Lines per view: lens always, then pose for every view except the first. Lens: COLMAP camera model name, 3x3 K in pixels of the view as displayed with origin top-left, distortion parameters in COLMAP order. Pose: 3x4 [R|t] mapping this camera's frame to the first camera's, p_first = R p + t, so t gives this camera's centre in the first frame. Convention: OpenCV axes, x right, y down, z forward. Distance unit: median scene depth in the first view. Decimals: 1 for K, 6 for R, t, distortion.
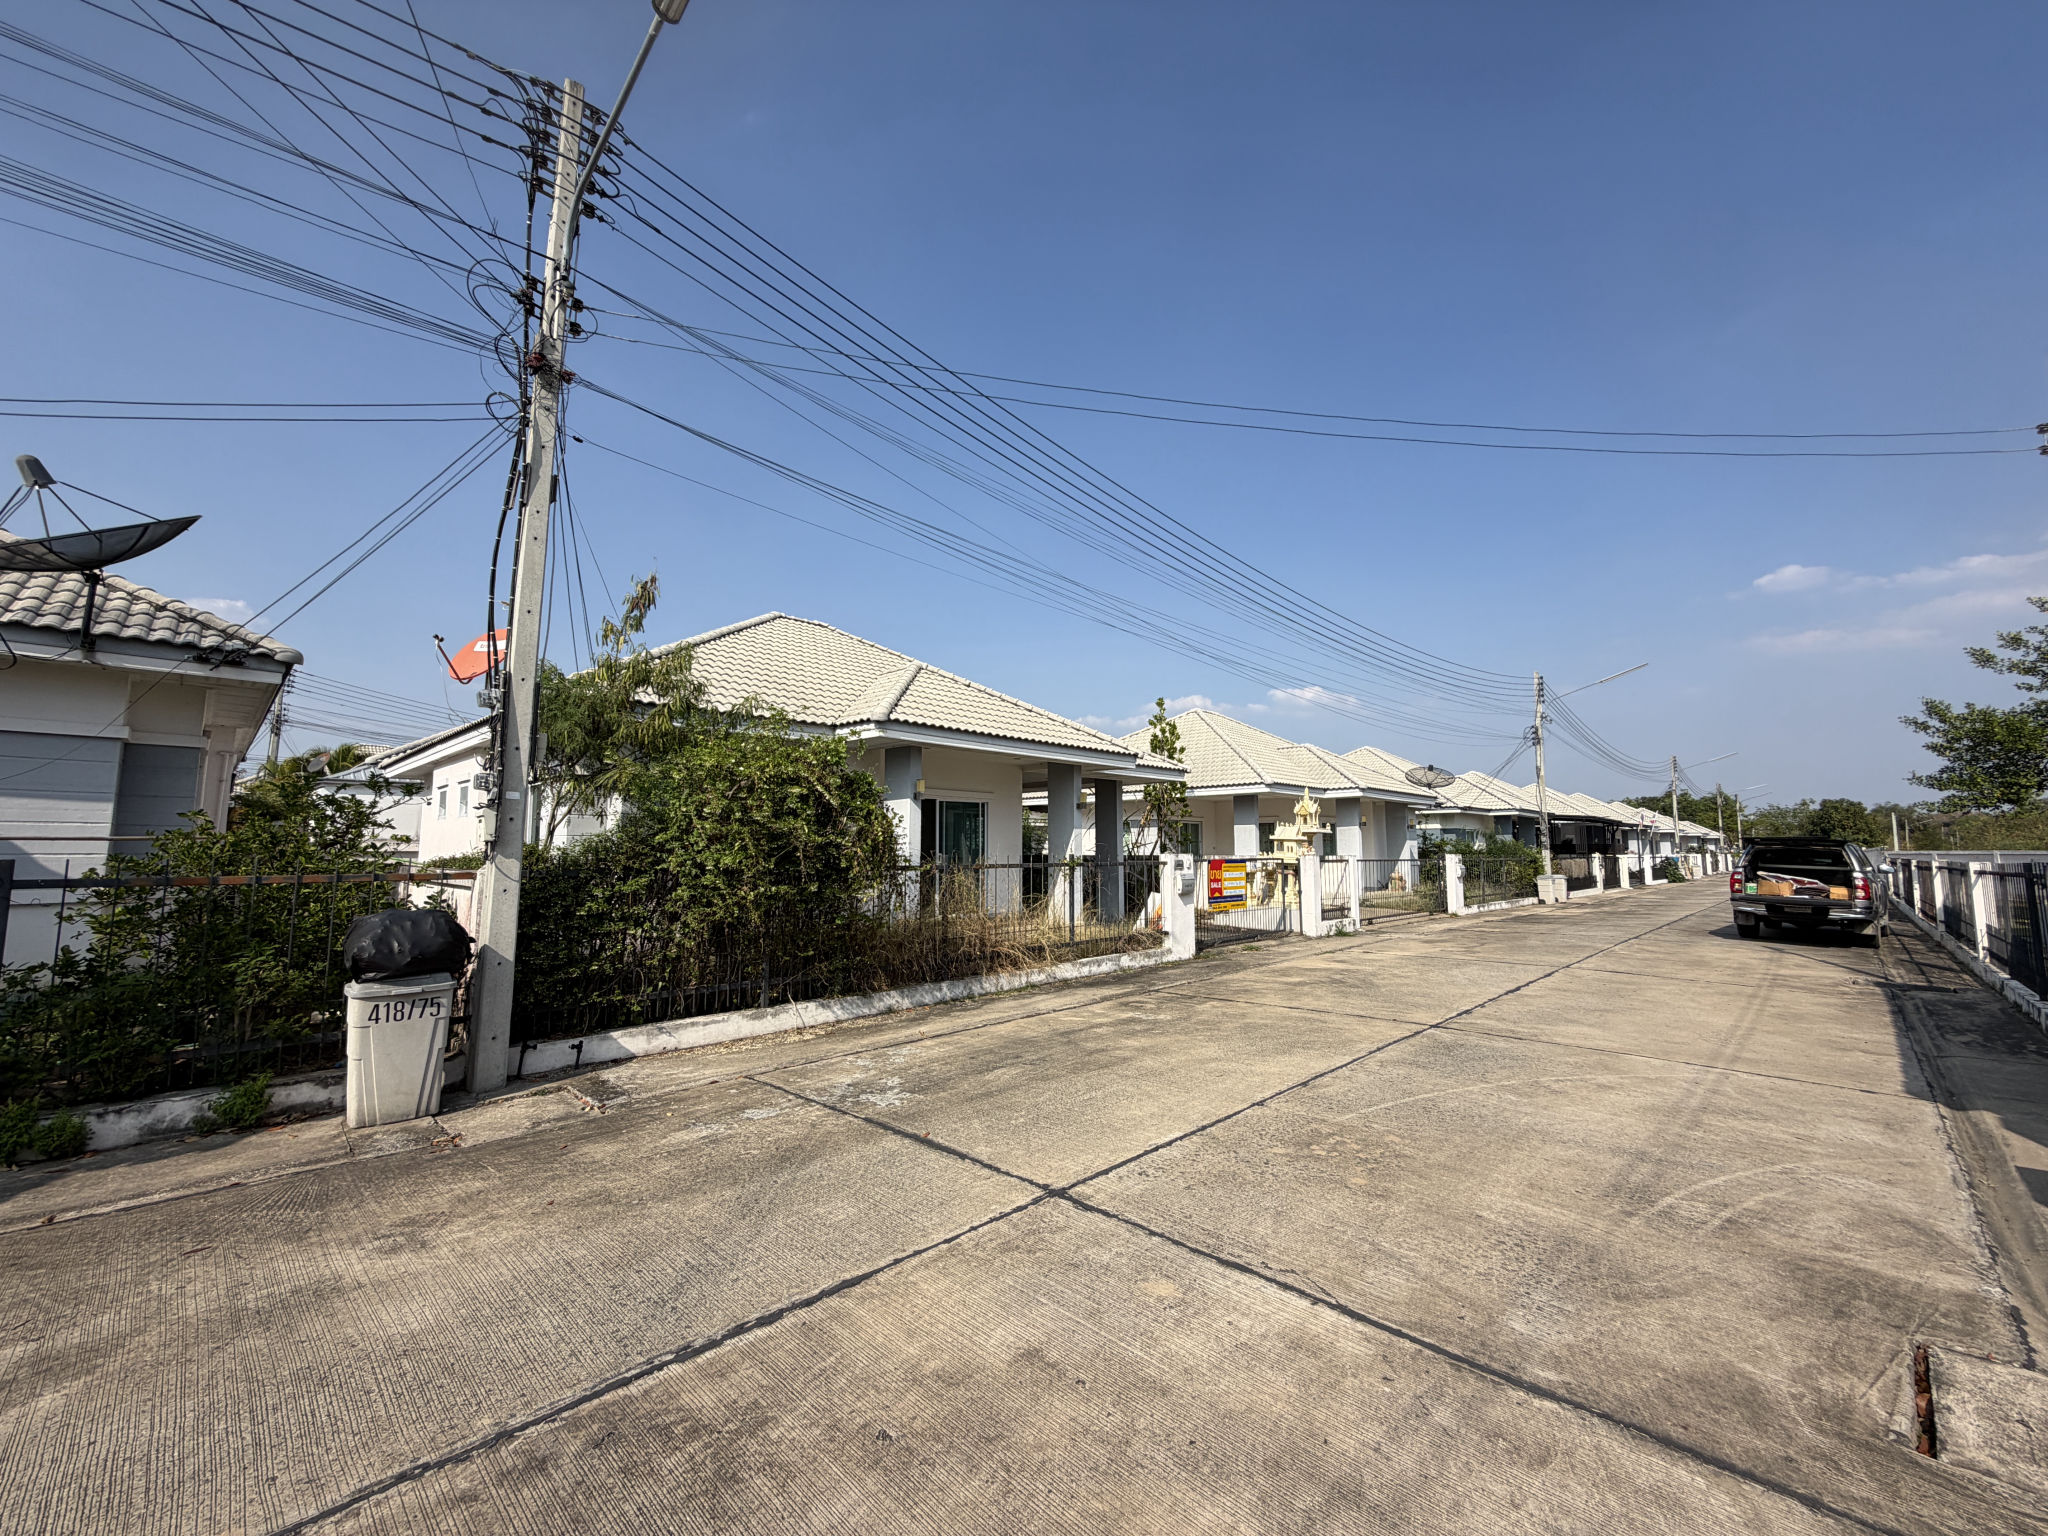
lens RADIAL K [[827.1, 0, 1019.4], [0, 827.1, 774.8], [0, 0, 1]] dist [-0.005648, 0.002004]
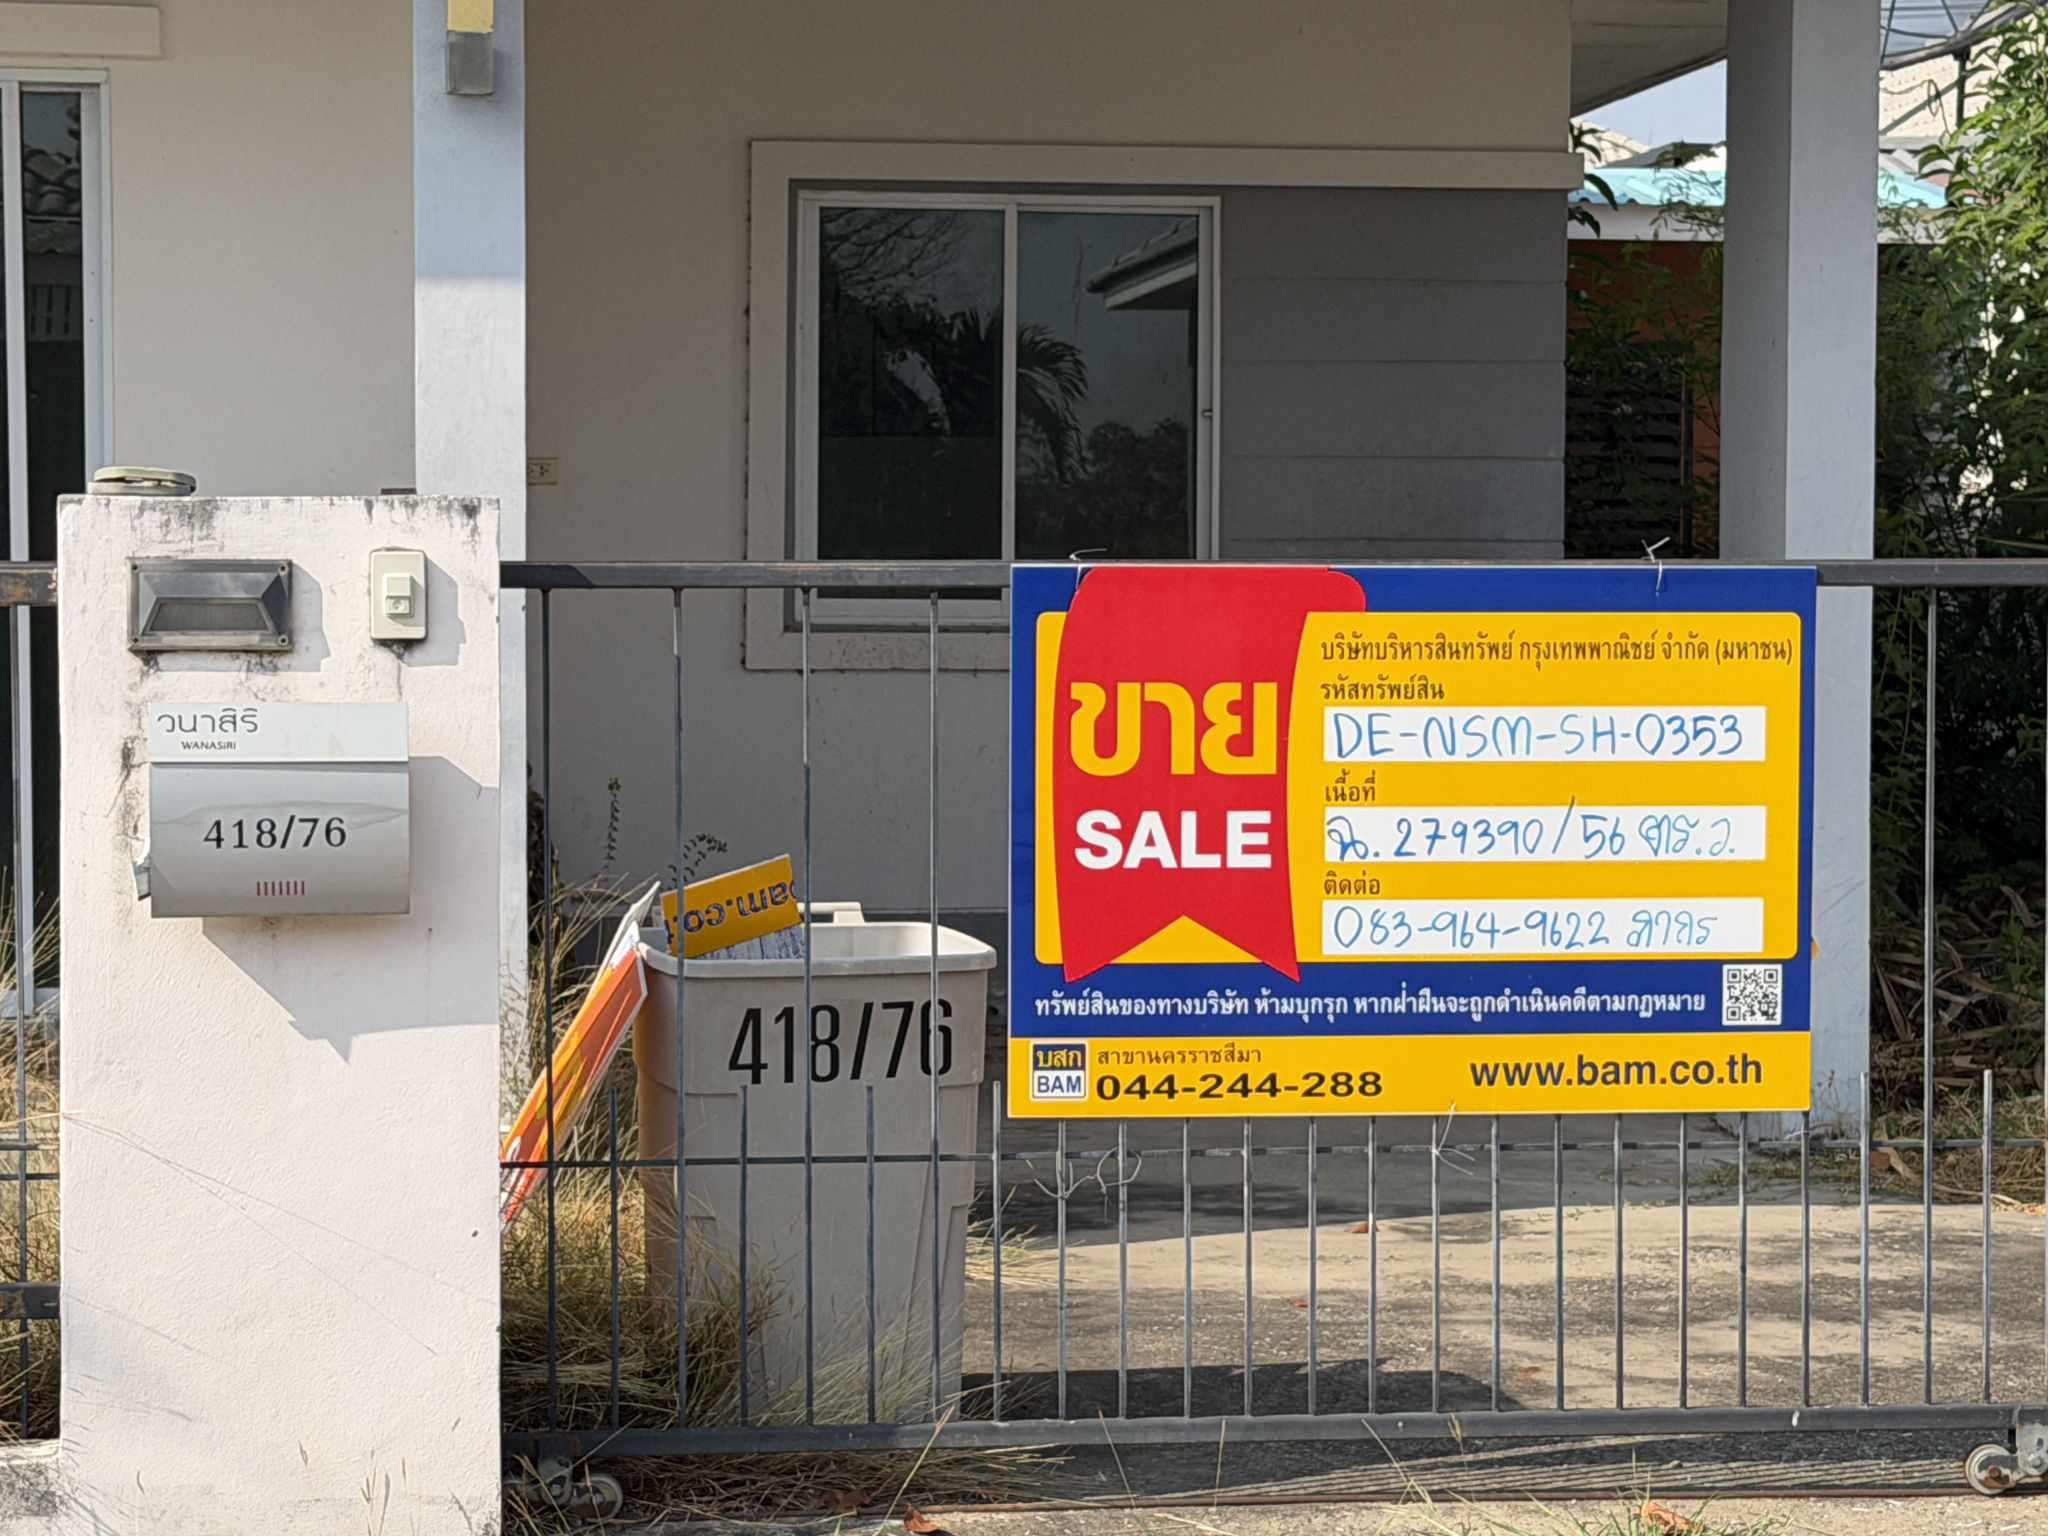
lens RADIAL K [[4735.8, 0, 1022.0], [0, 4735.8, 761.4], [0, 0, 1]] dist [0.094318, 0.000000]
pose [[0.787299, 0.029659, -0.615857, 0.777705], [0.052539, 0.991982, 0.114937, 0.088472], [0.614329, -0.122846, 0.779429, 0.817139]]
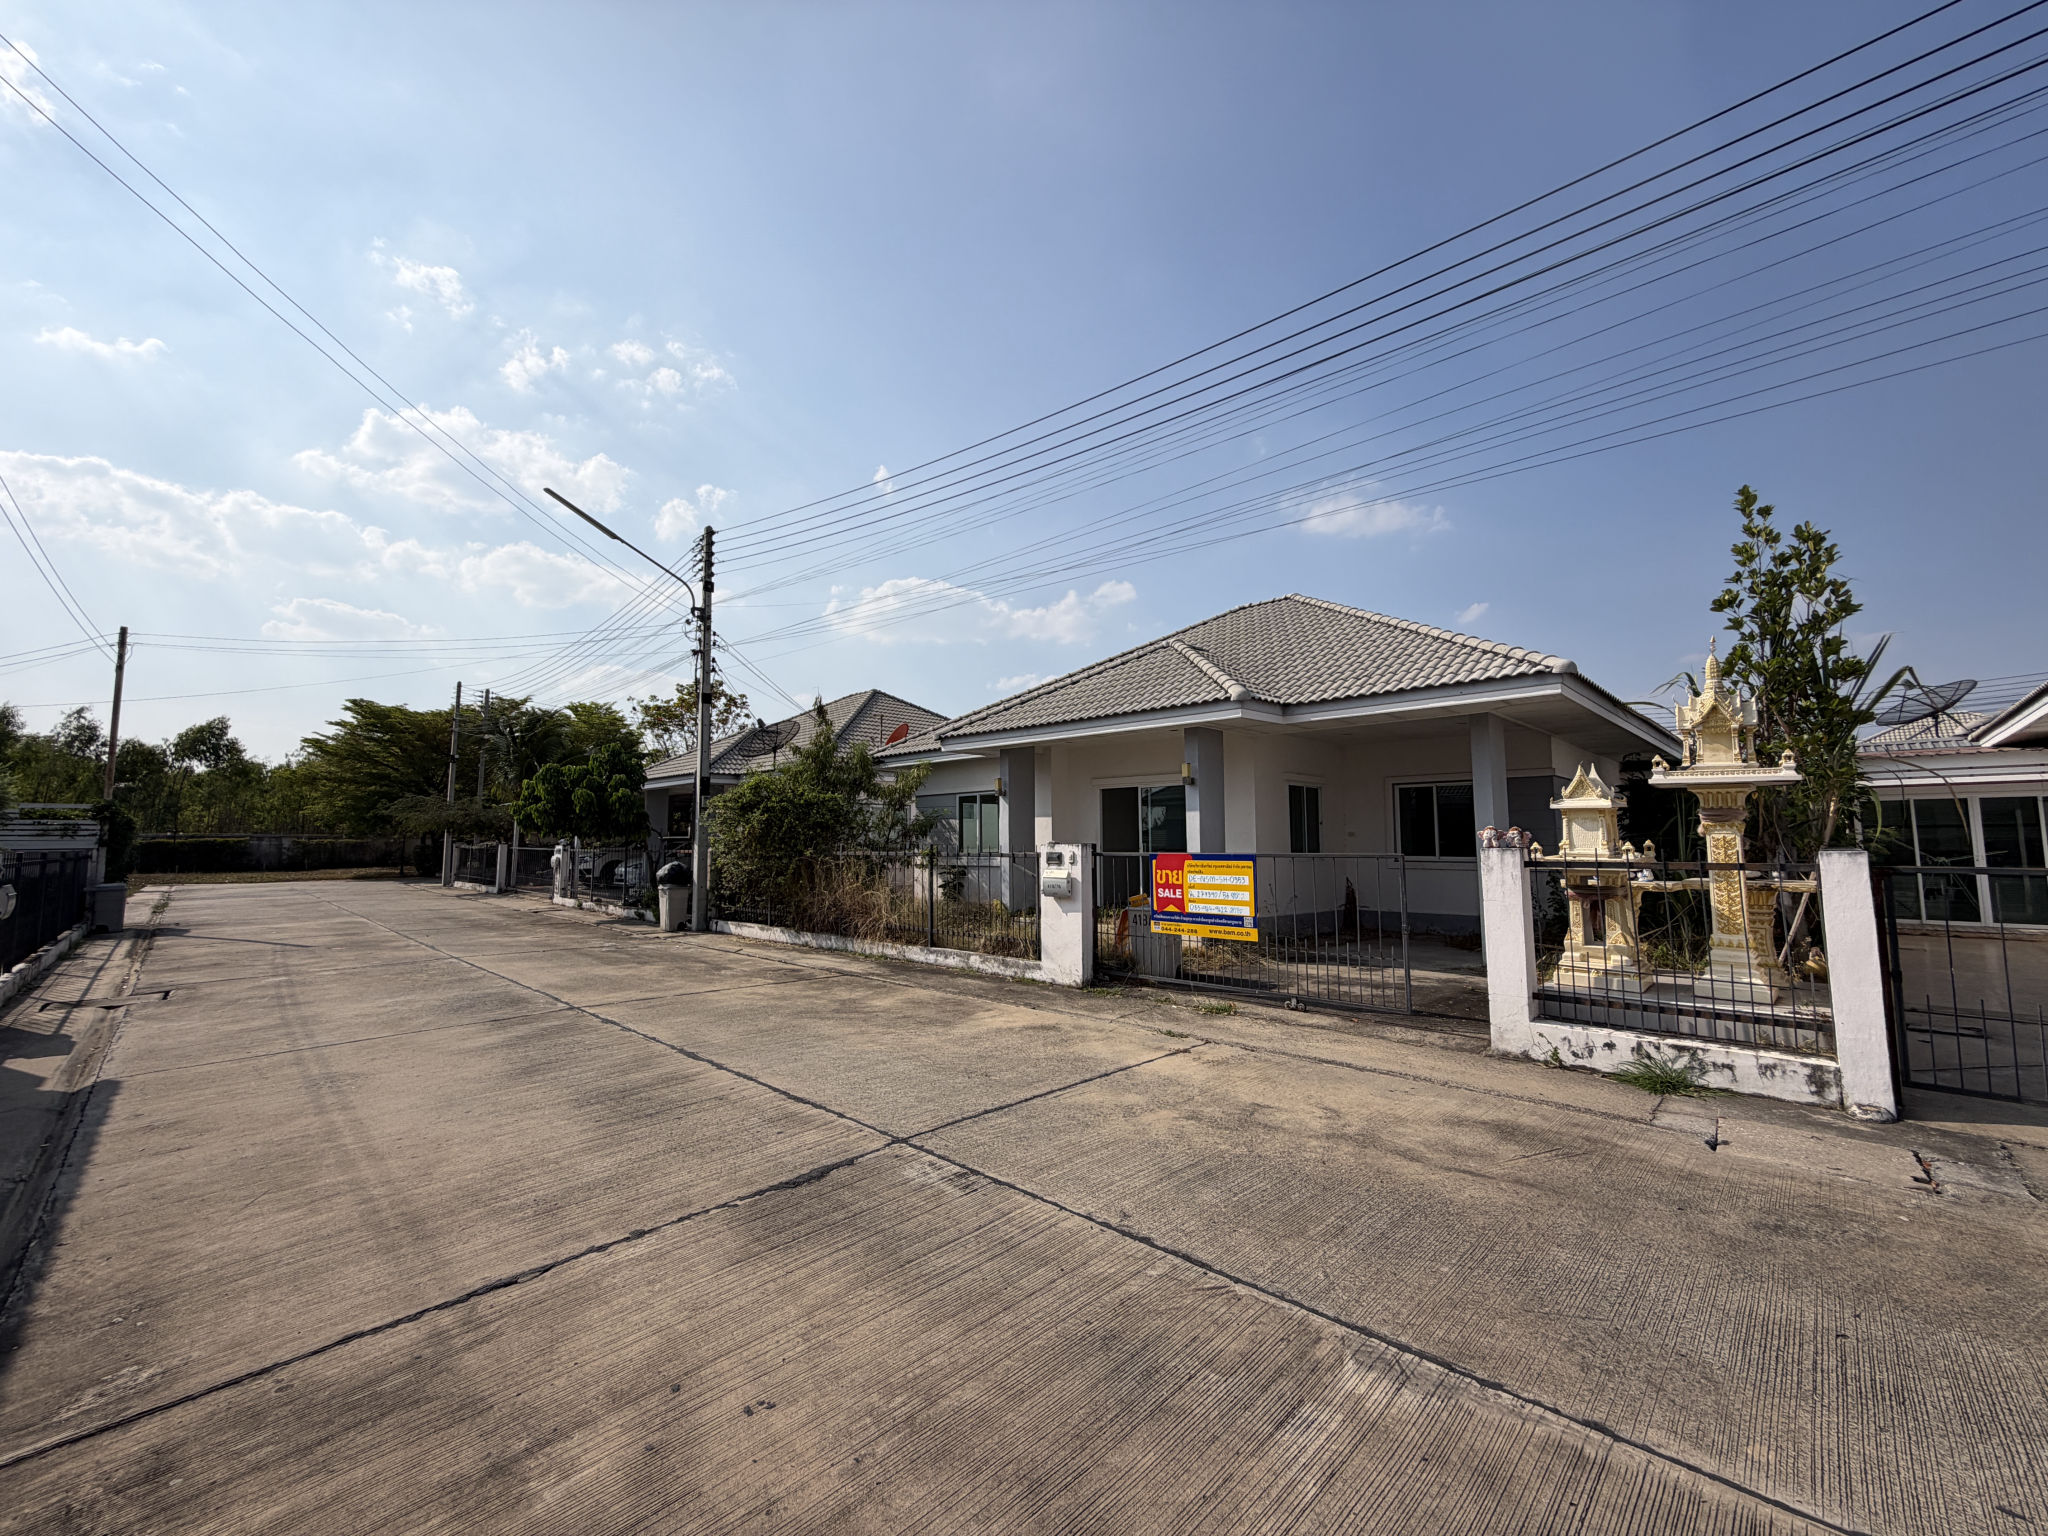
lens RADIAL K [[827.1, 0, 1016.5], [0, 827.1, 759.0], [0, 0, 1]] dist [-0.005648, 0.002004]
pose [[-0.002183, -0.098081, -0.995176, 1.252643], [0.094928, 0.990664, -0.097845, 0.115126], [0.995482, -0.094683, 0.007148, 1.253780]]
